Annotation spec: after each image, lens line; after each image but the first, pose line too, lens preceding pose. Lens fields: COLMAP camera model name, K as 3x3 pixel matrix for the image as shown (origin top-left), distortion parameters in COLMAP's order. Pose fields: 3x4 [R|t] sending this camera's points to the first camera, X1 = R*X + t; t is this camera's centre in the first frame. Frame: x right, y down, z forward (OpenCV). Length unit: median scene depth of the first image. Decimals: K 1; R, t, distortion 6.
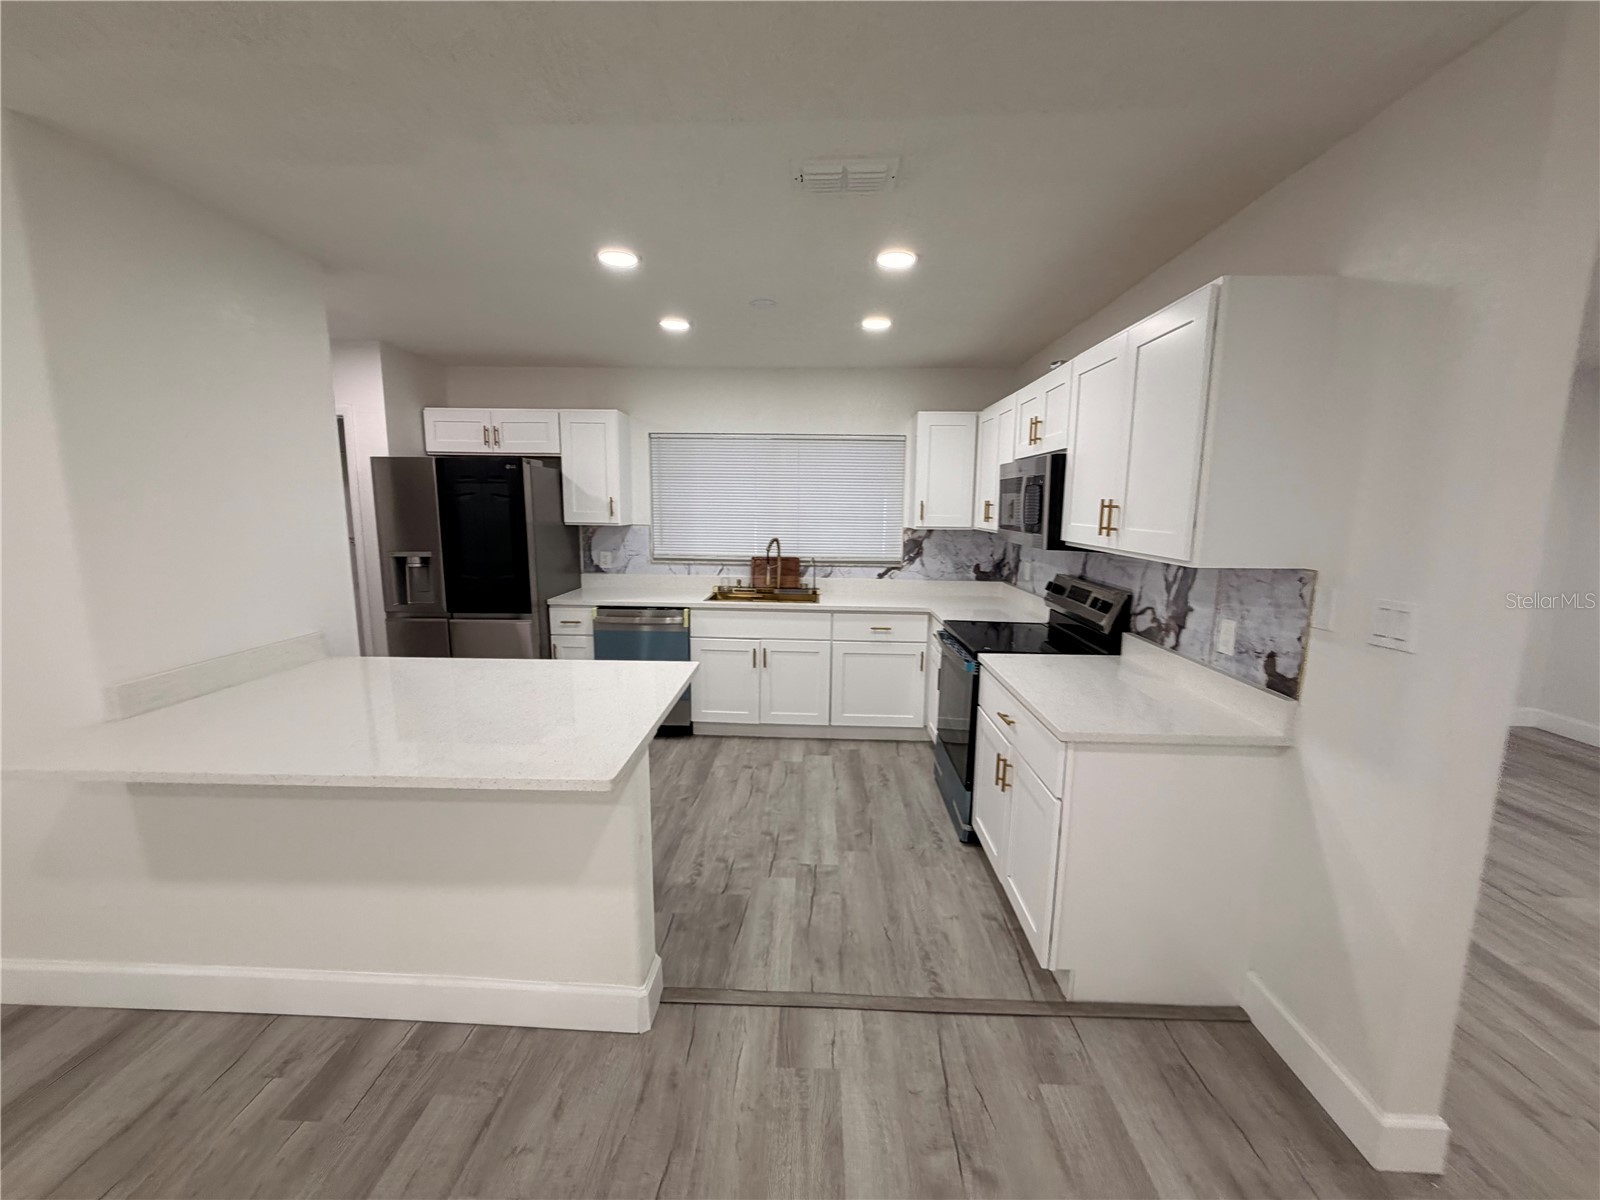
lens RADIAL K [[640.8, 0, 798.8], [0, 640.8, 608.4], [0, 0, 1]] dist [0.013668, -0.000115]
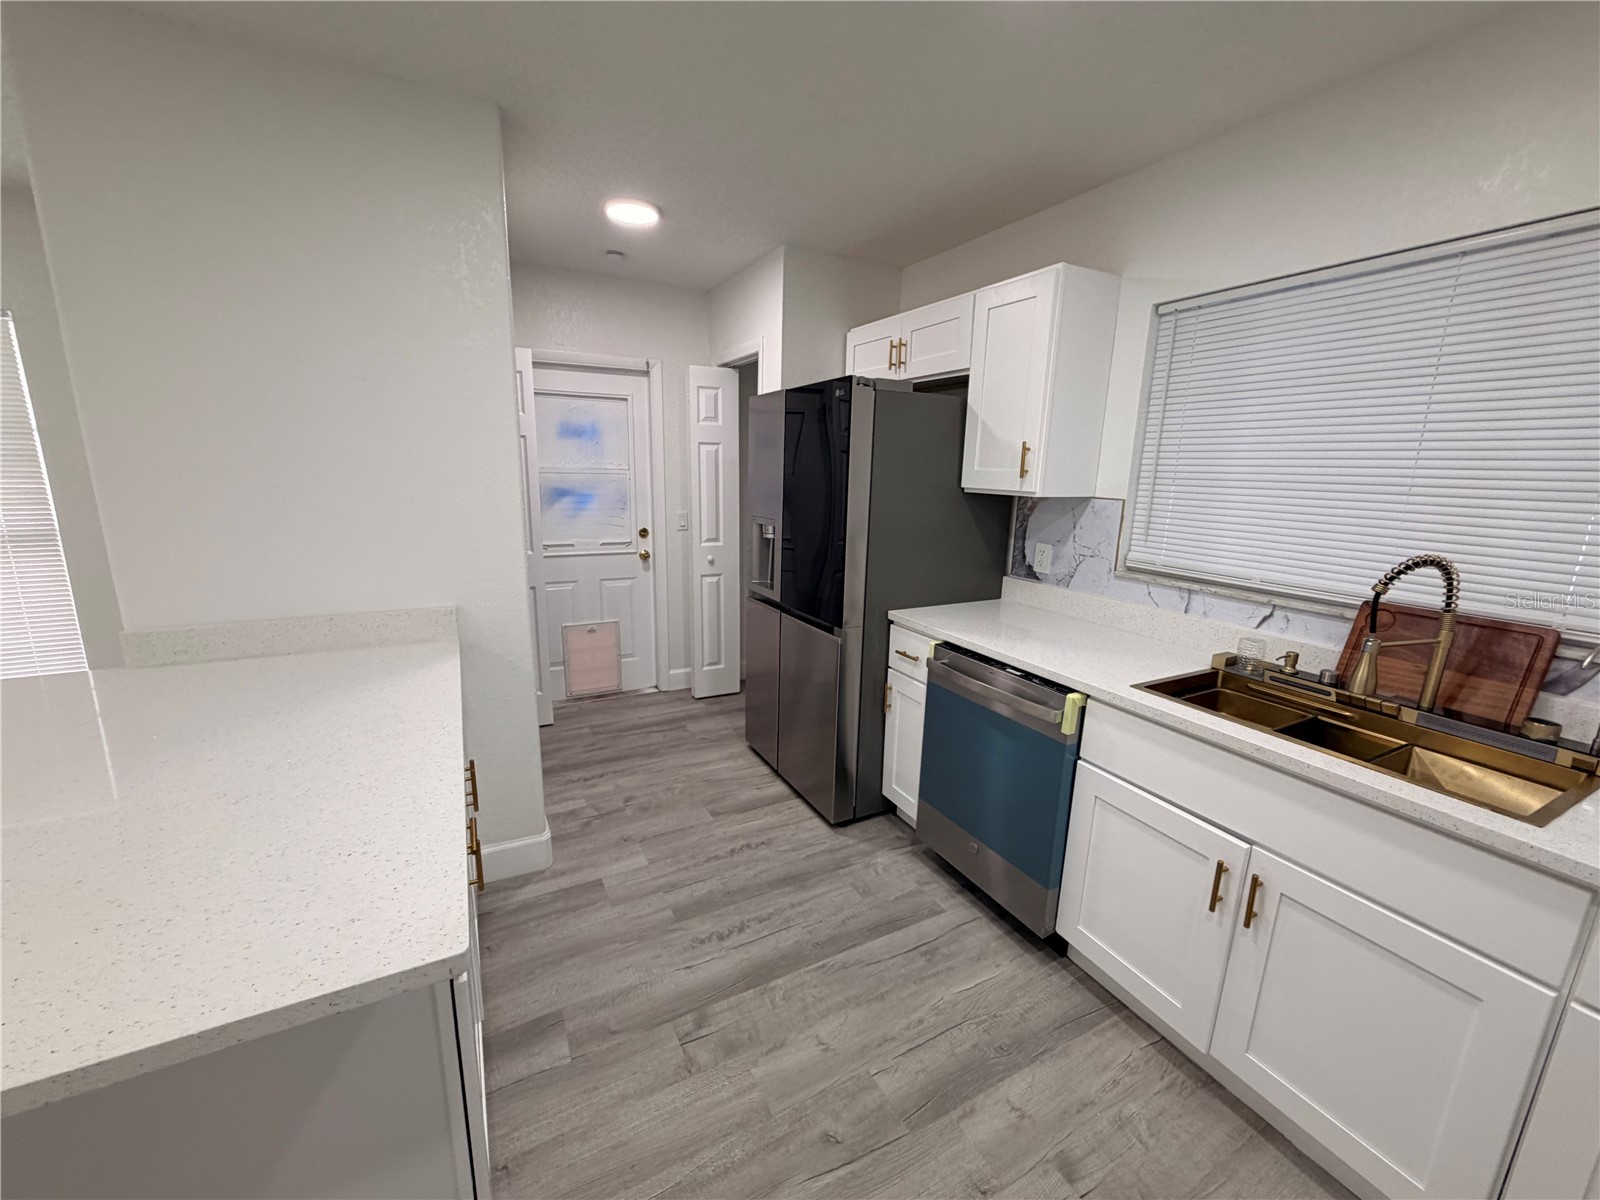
lens RADIAL K [[640.8, 0, 798.8], [0, 640.8, 608.4], [0, 0, 1]] dist [0.013668, -0.000115]
pose [[0.502971, 0.192092, -0.842687, 0.079824], [-0.153486, 0.979344, 0.131633, -0.078003], [0.850566, 0.063134, 0.522065, 0.556155]]
